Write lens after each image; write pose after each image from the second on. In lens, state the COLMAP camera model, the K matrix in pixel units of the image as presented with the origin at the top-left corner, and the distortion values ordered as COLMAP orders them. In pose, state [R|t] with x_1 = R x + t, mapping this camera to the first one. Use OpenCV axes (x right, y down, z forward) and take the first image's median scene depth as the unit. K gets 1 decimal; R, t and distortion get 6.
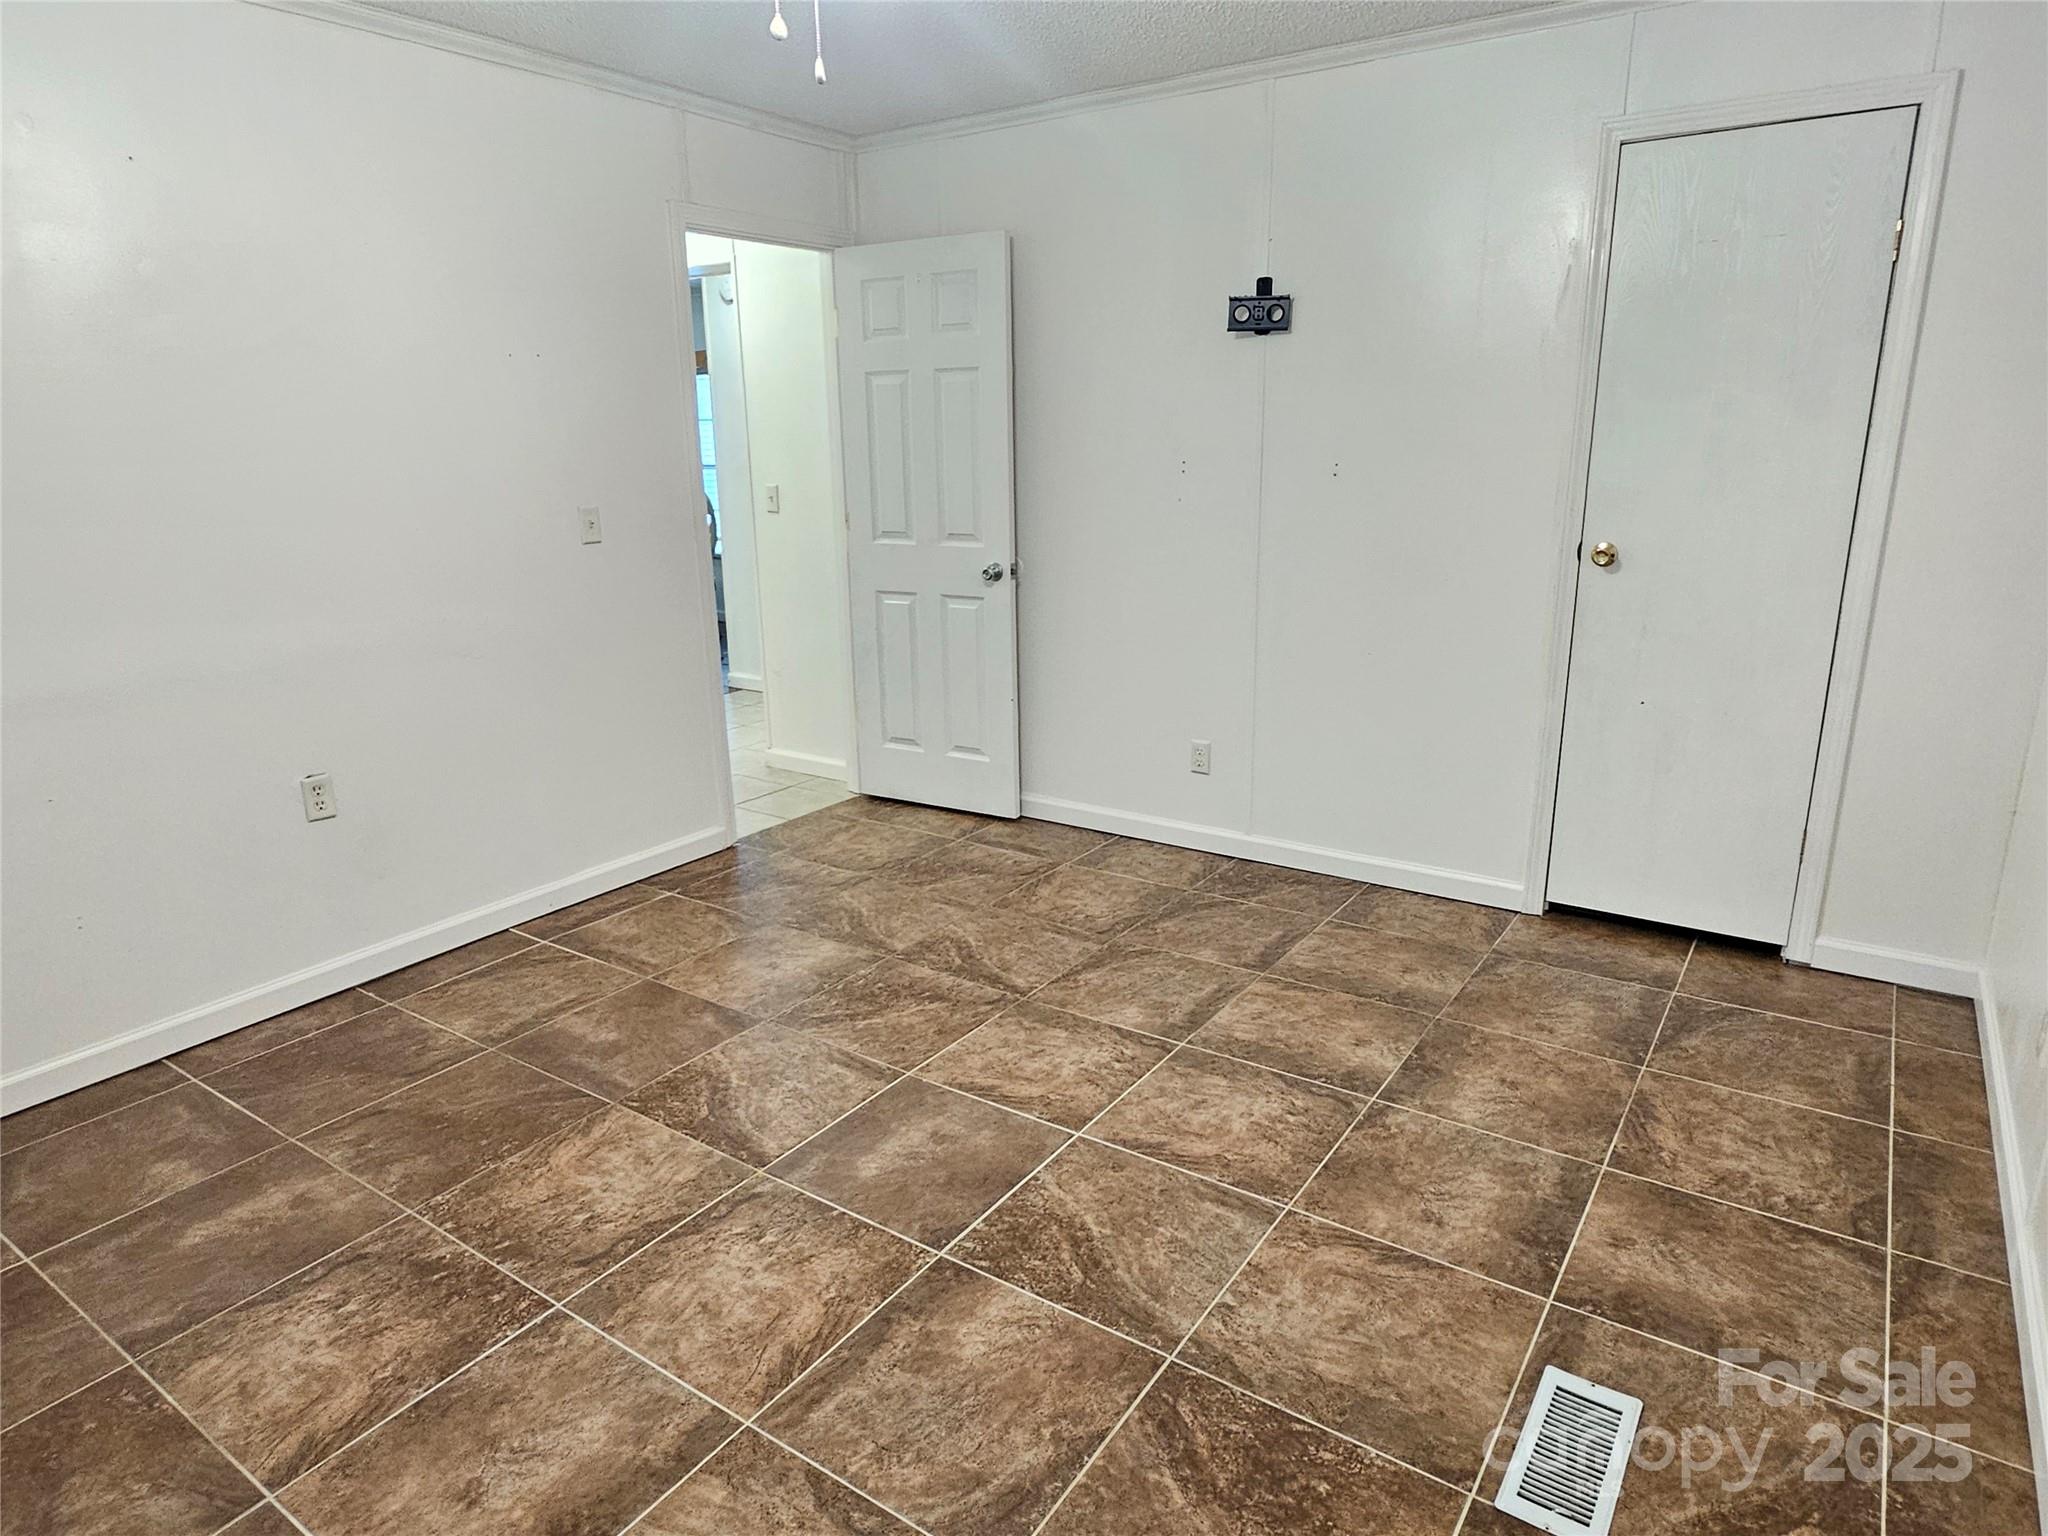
lens RADIAL K [[1242.3, 0, 1044.3], [0, 1242.3, 759.3], [0, 0, 1]] dist [-0.019291, 0.031668]
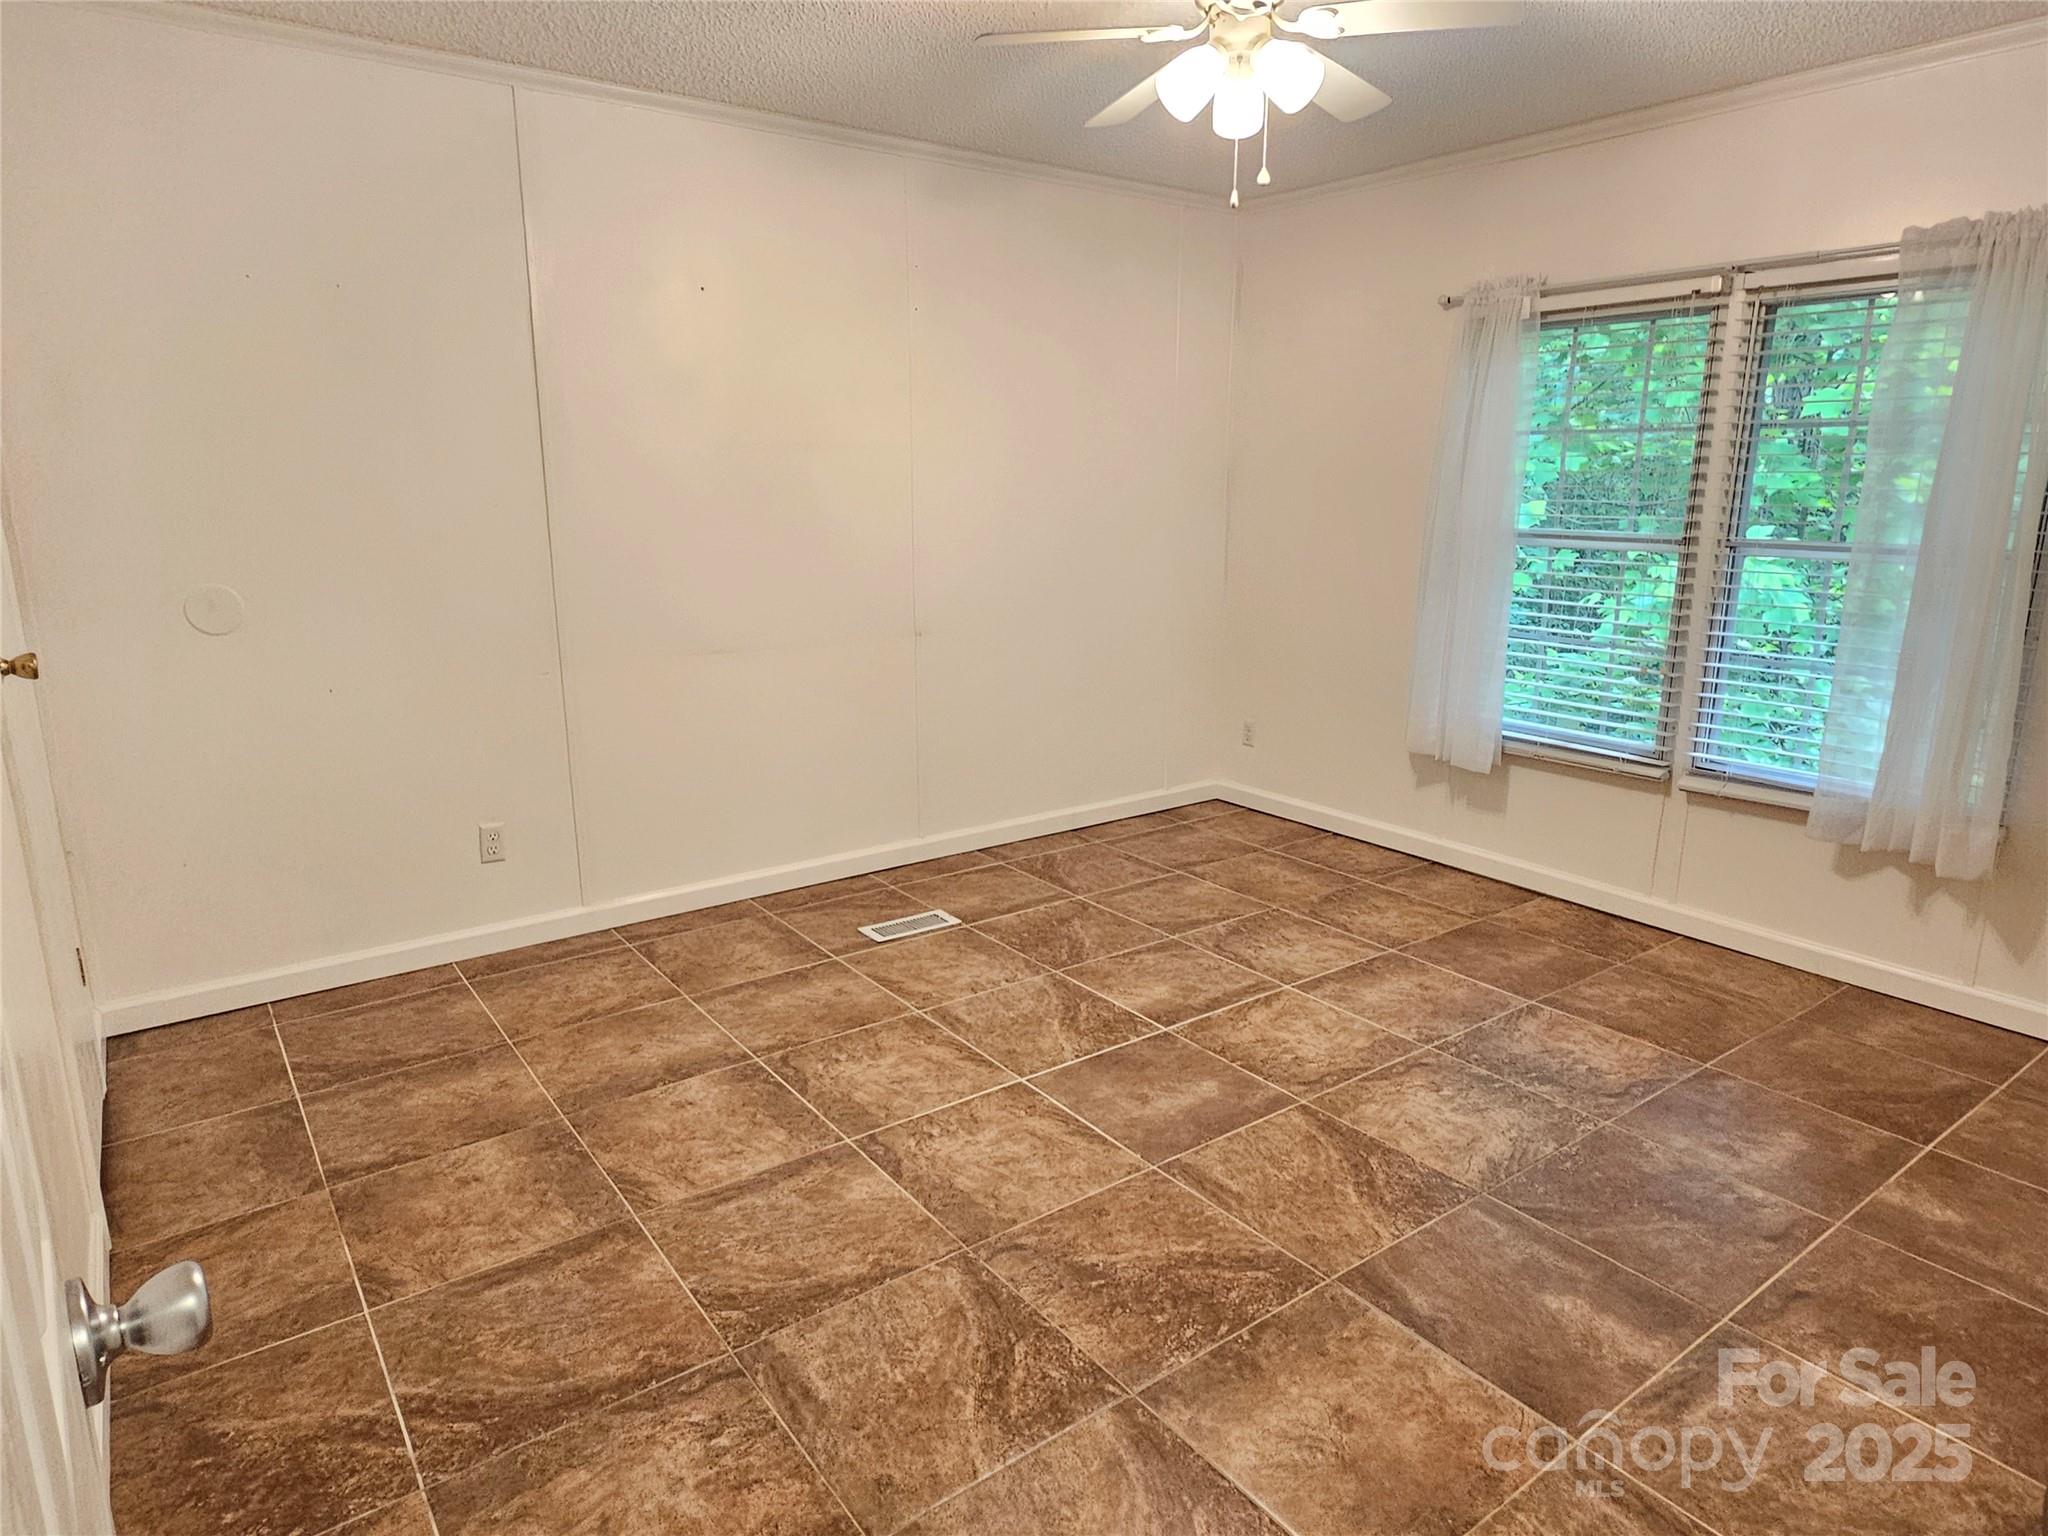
lens RADIAL K [[1253.2, 0, 1013.8], [0, 1253.2, 758.6], [0, 0, 1]] dist [-0.002303, -0.002358]
pose [[-0.940190, -0.056060, 0.336006, -0.315673], [0.103734, 0.892404, 0.439152, -0.437715], [-0.324472, 0.447741, -0.833214, 1.728082]]
